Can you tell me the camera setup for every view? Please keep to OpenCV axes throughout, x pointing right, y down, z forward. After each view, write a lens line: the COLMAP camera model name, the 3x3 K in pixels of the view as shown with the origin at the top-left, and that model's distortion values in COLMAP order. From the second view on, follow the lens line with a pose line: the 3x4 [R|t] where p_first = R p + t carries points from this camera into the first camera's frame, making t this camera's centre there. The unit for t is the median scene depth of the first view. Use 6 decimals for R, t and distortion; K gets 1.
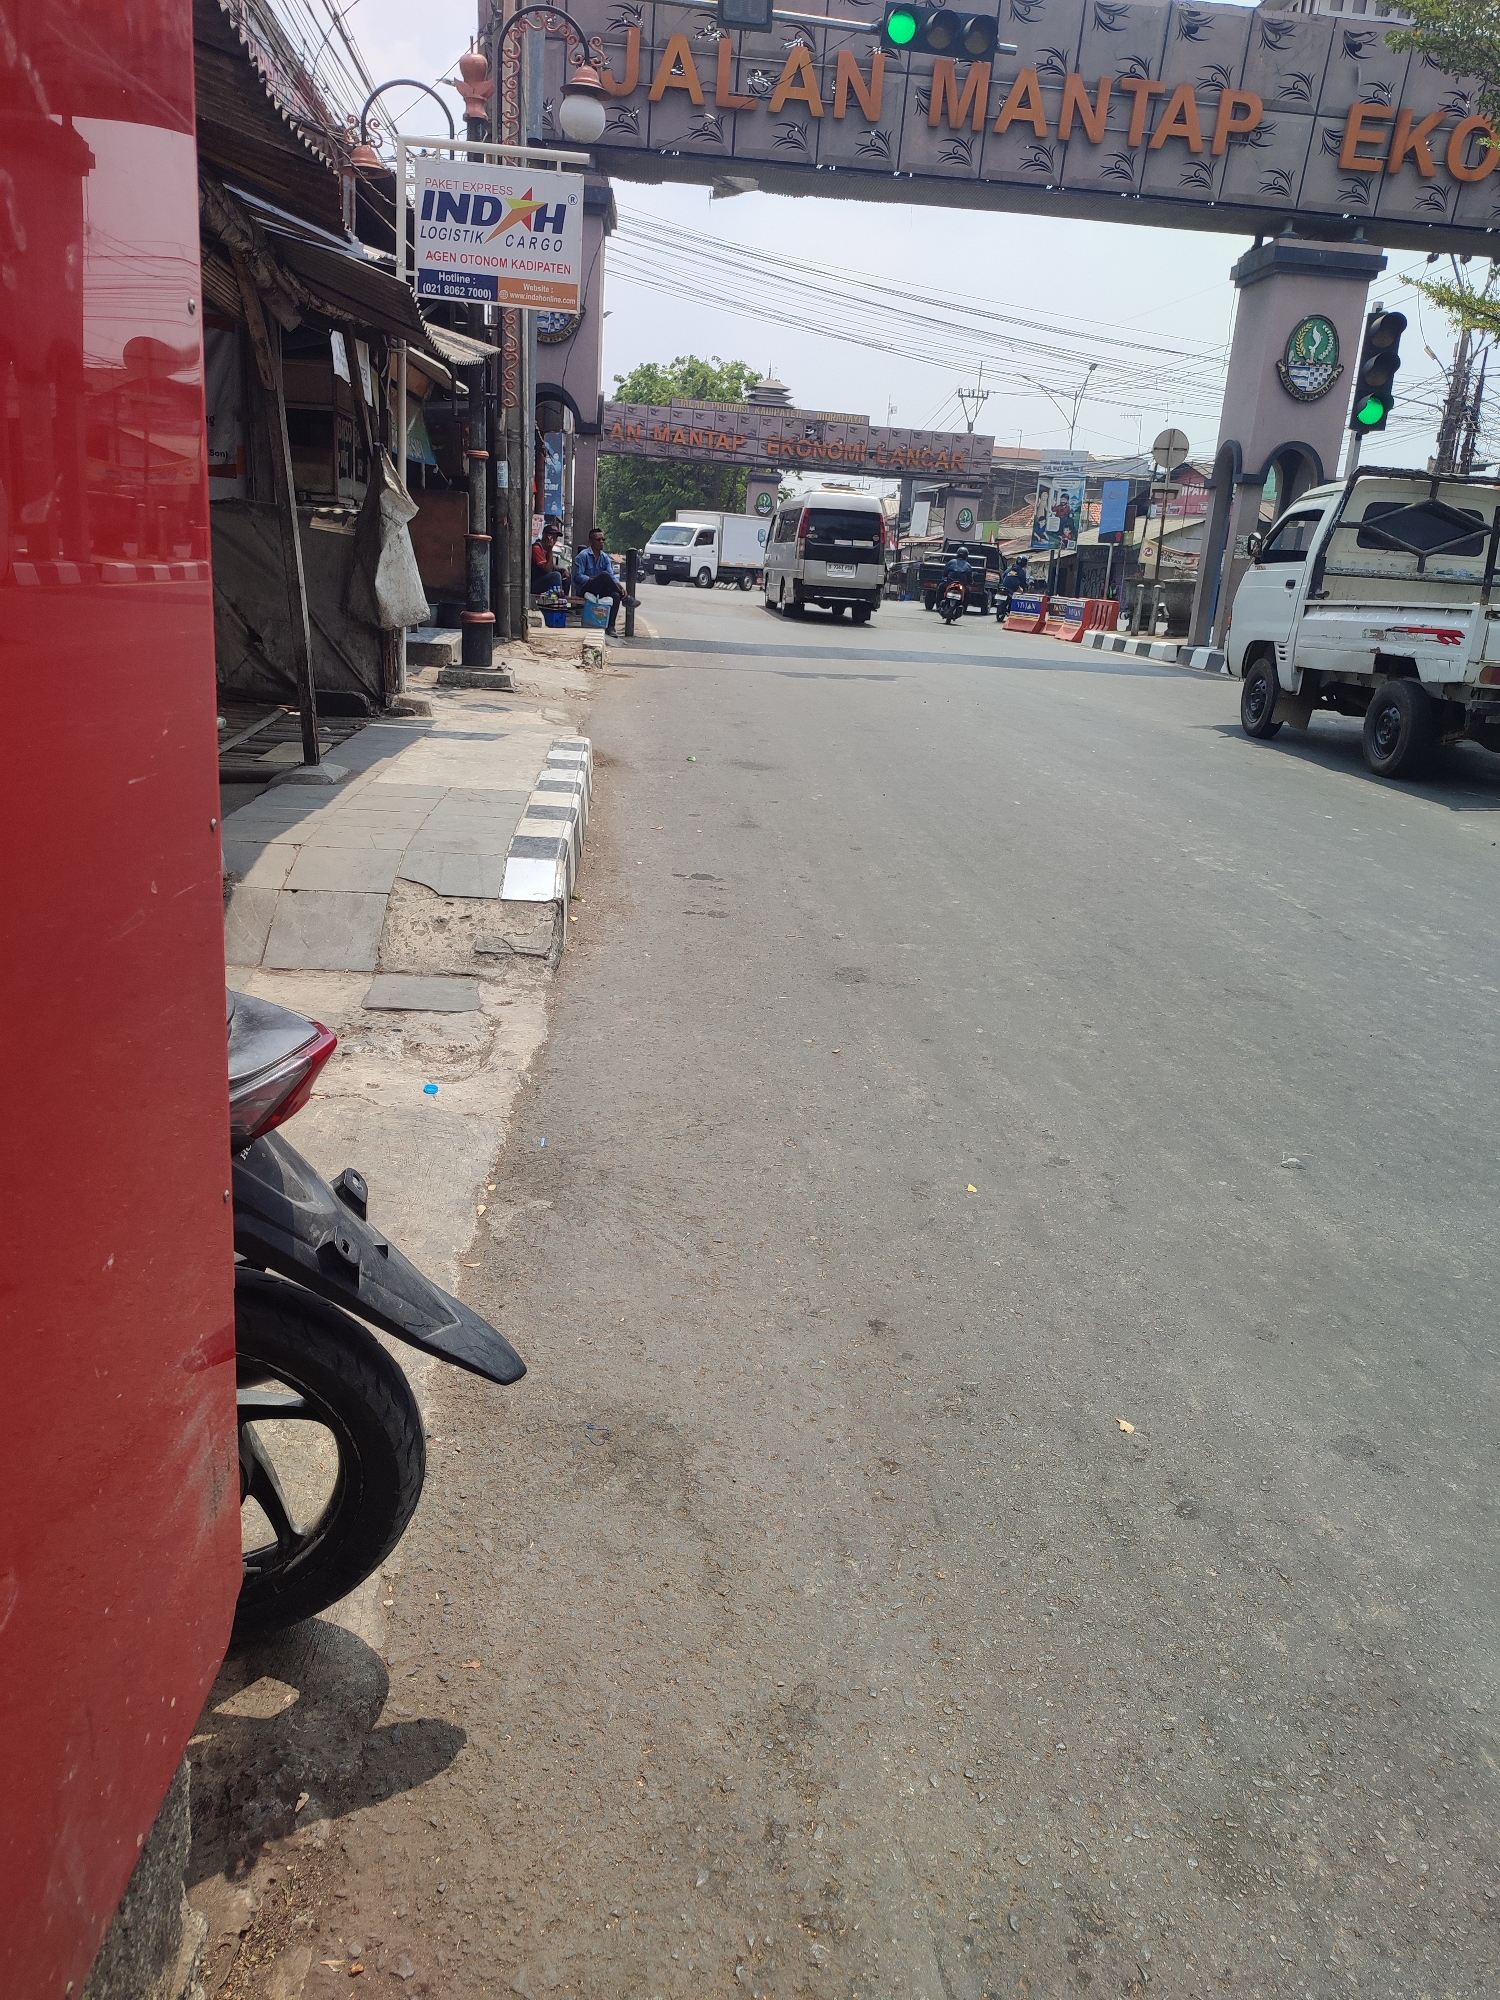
lens RADIAL K [[1472.3, 0, 748.8], [0, 1472.3, 997.6], [0, 0, 1]] dist [0.043253, -0.039779]
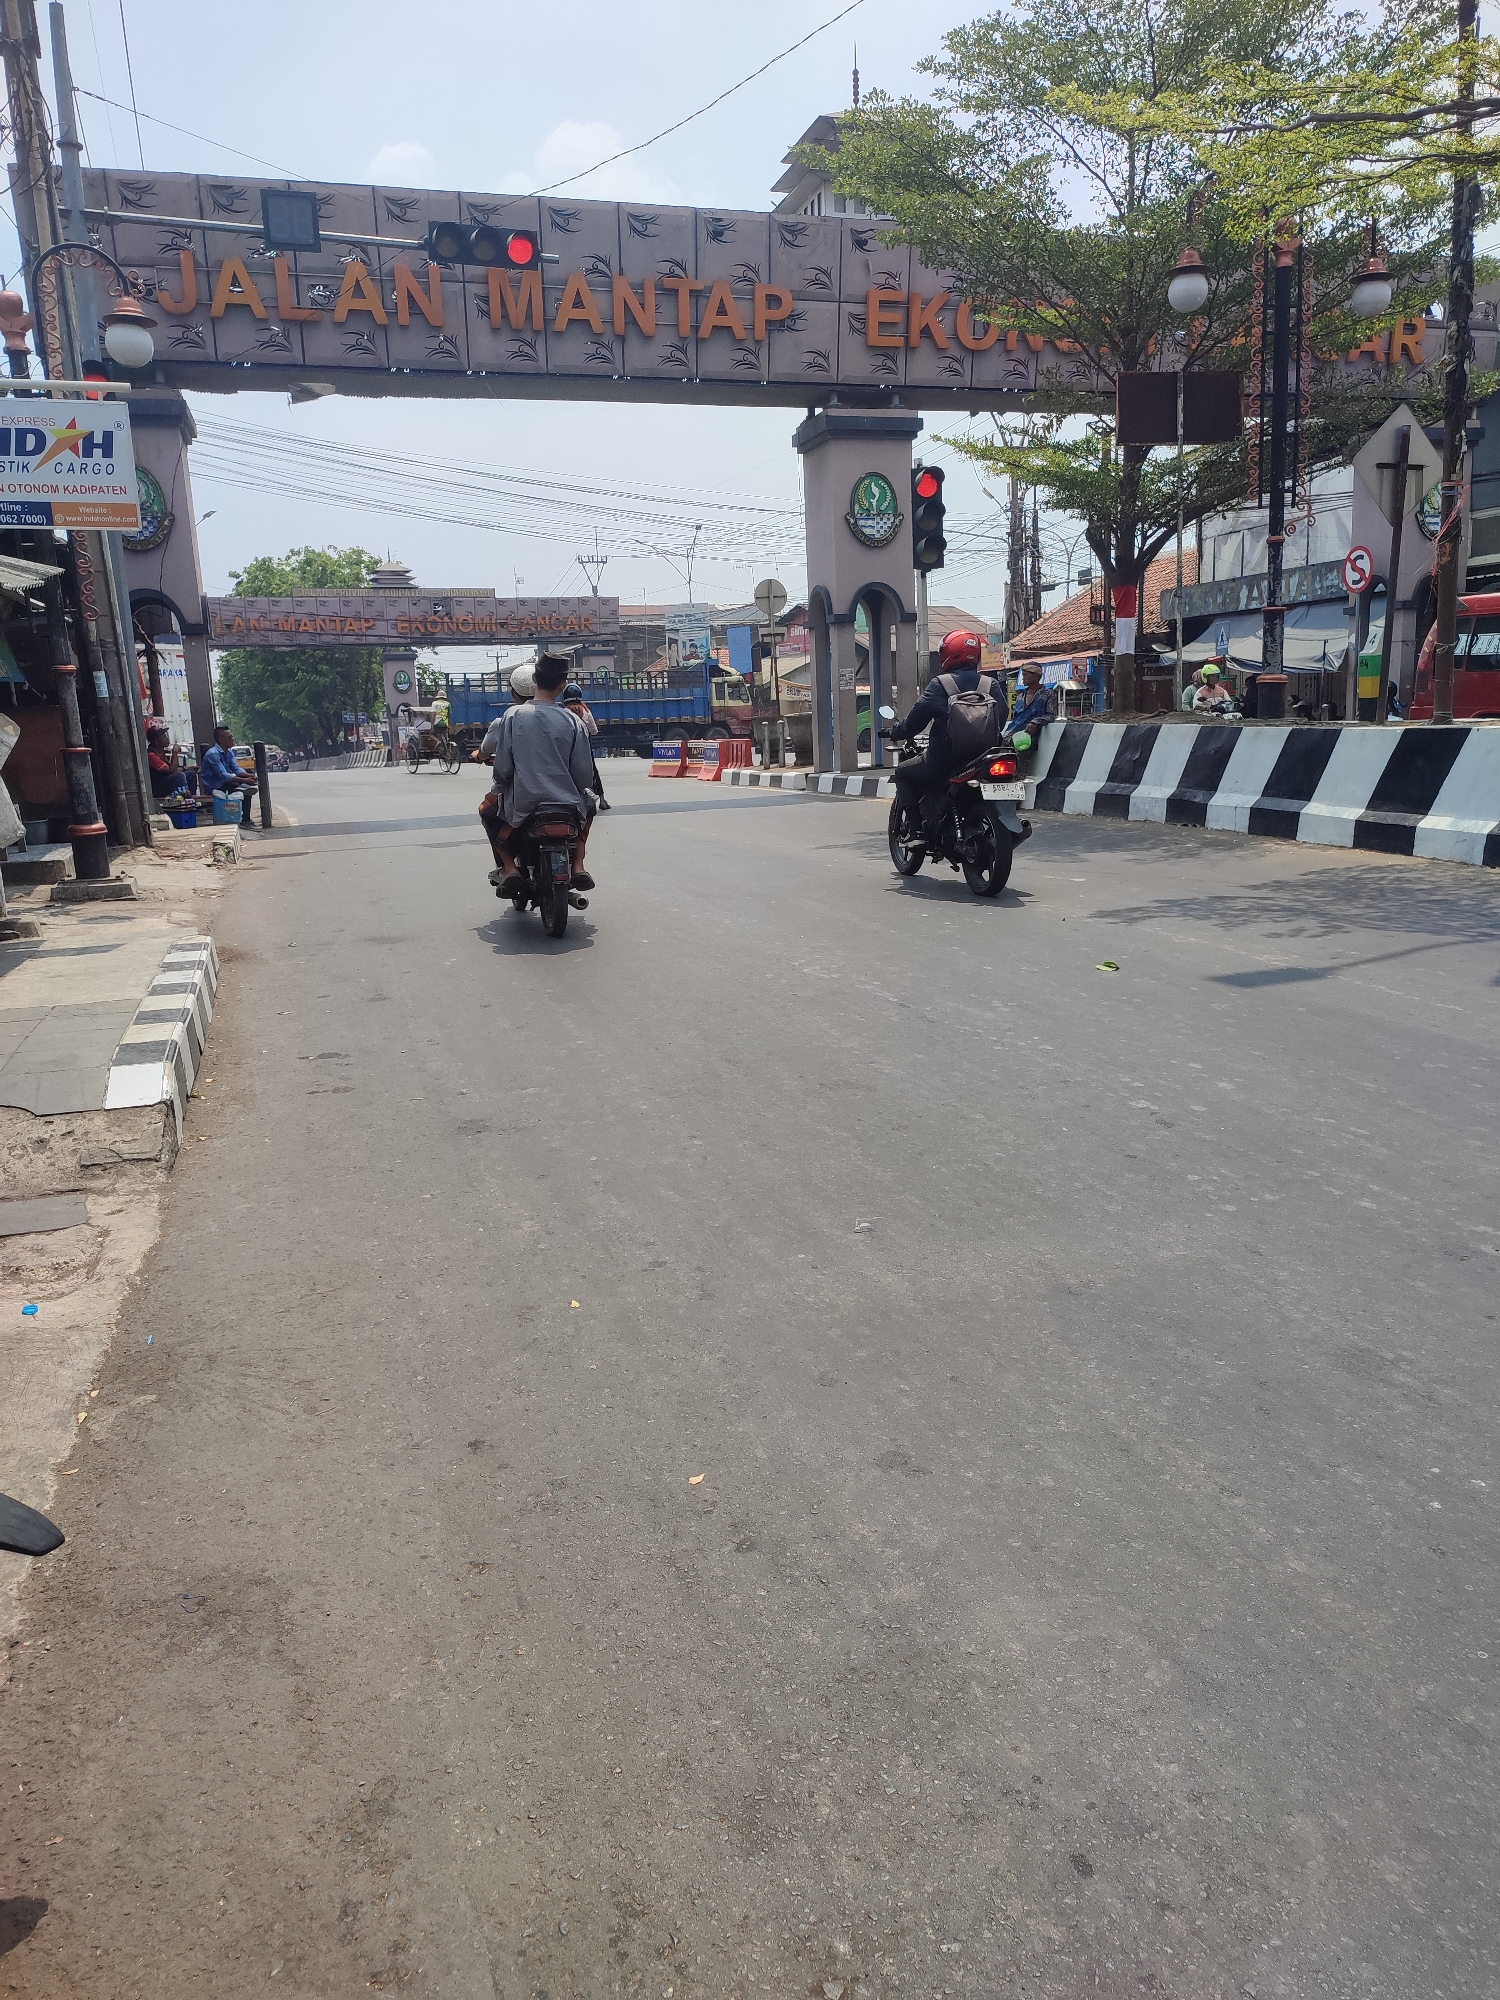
lens RADIAL K [[1472.3, 0, 748.8], [0, 1472.3, 997.6], [0, 0, 1]] dist [0.043253, -0.039779]
pose [[0.967831, -0.144980, 0.205629, 0.066447], [0.164935, 0.982774, -0.083383, 0.016355], [-0.189997, 0.114616, 0.975071, -0.075044]]
